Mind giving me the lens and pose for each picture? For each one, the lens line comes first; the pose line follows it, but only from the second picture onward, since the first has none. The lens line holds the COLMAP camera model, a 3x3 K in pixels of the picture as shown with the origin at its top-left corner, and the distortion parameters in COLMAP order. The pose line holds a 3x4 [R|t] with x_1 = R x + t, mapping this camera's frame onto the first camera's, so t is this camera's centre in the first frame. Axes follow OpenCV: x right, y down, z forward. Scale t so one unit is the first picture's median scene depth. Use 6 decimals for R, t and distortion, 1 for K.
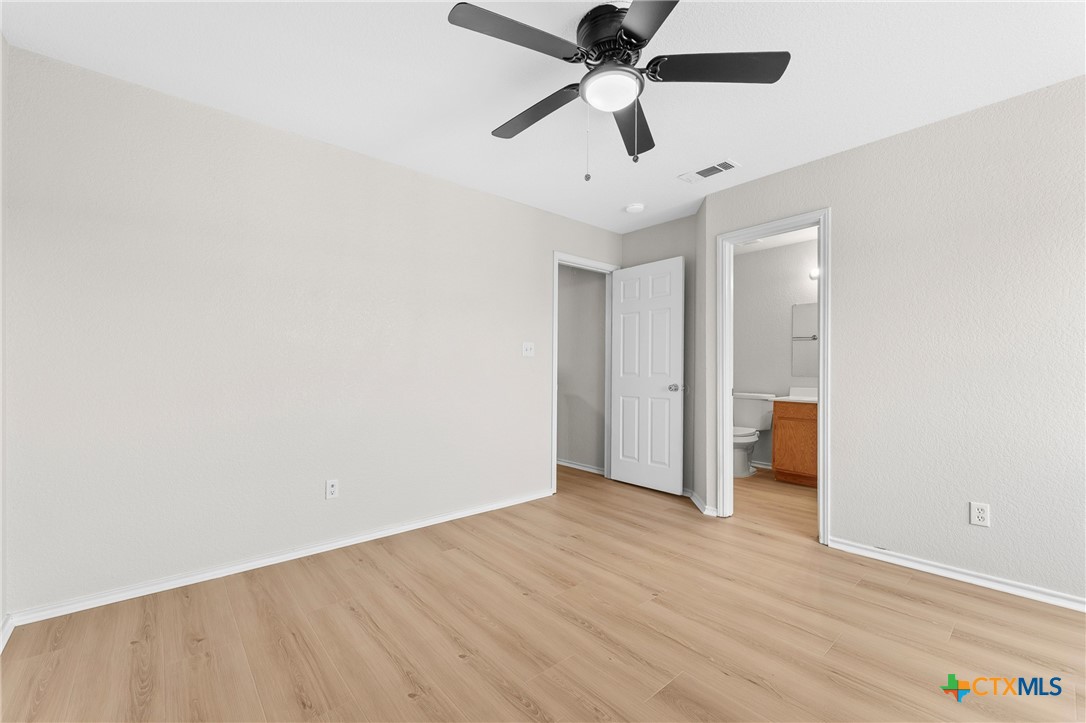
lens RADIAL K [[442.3, 0, 545.3], [0, 442.3, 365.5], [0, 0, 1]] dist [-0.000926, -0.000129]
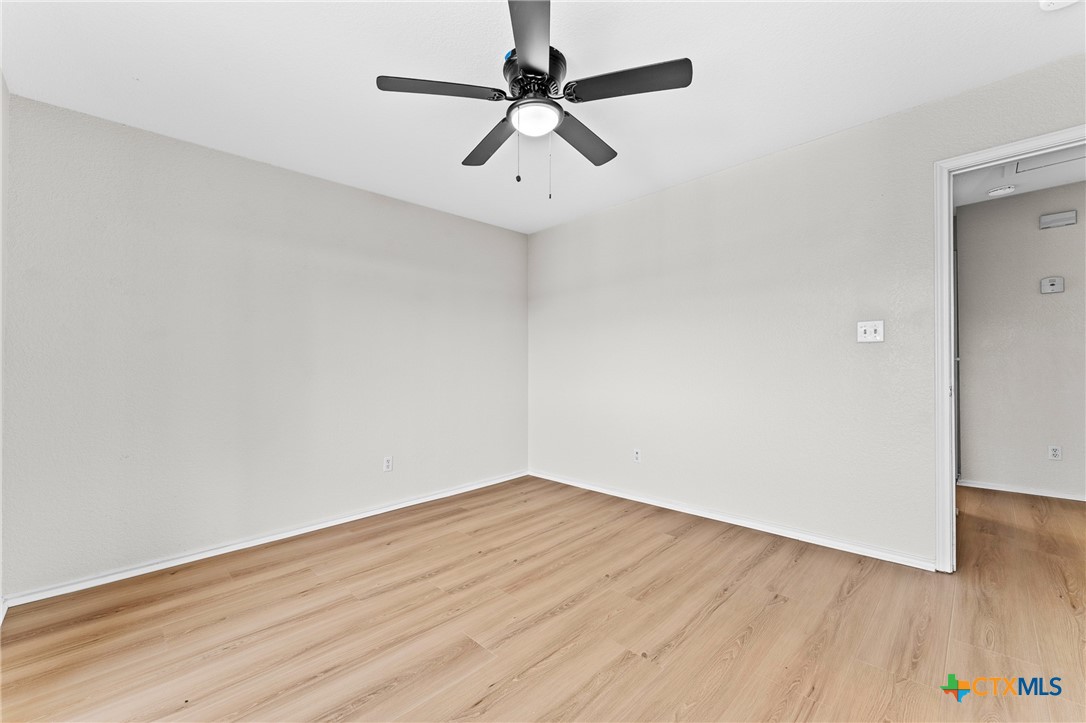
lens RADIAL K [[442.3, 0, 545.3], [0, 442.3, 365.5], [0, 0, 1]] dist [-0.000926, -0.000129]
pose [[0.083490, -0.003283, -0.996503, 0.942115], [0.019855, 0.999802, -0.001630, 0.009110], [0.996311, -0.019650, 0.083539, 0.722979]]
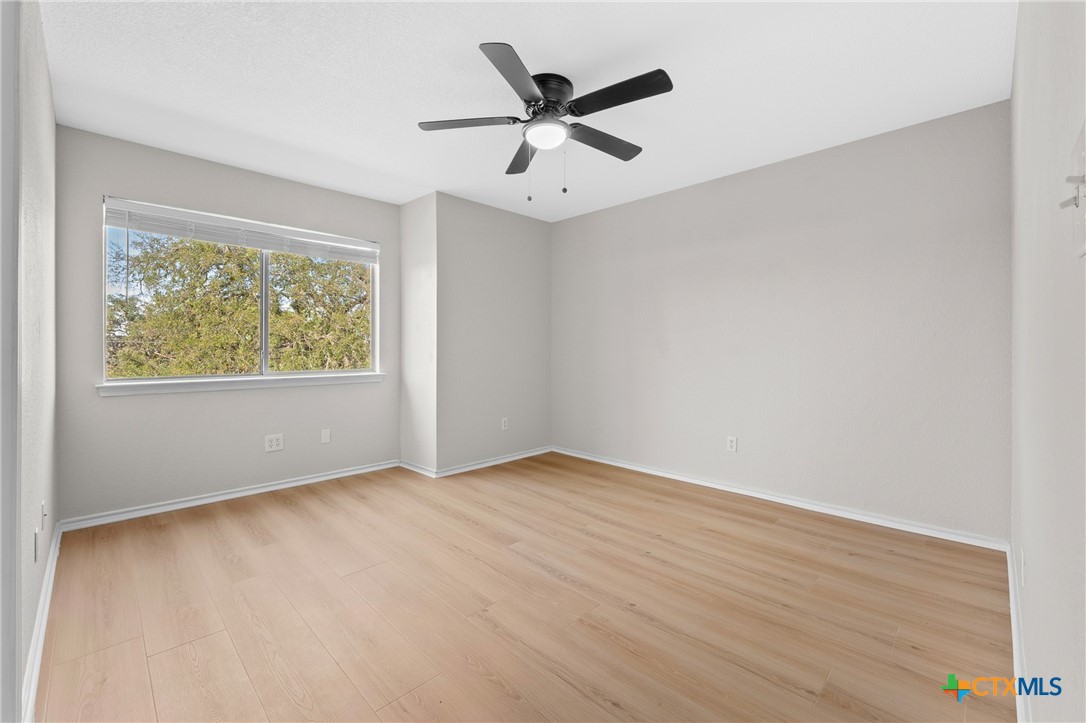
lens RADIAL K [[456.3, 0, 538.3], [0, 456.3, 340.6], [0, 0, 1]] dist [0.000266, -0.000032]
pose [[-0.997700, -0.000077, -0.067780, 0.193420], [0.001247, 0.999809, -0.019496, 0.004407], [0.067769, -0.019535, -0.997510, 1.788877]]
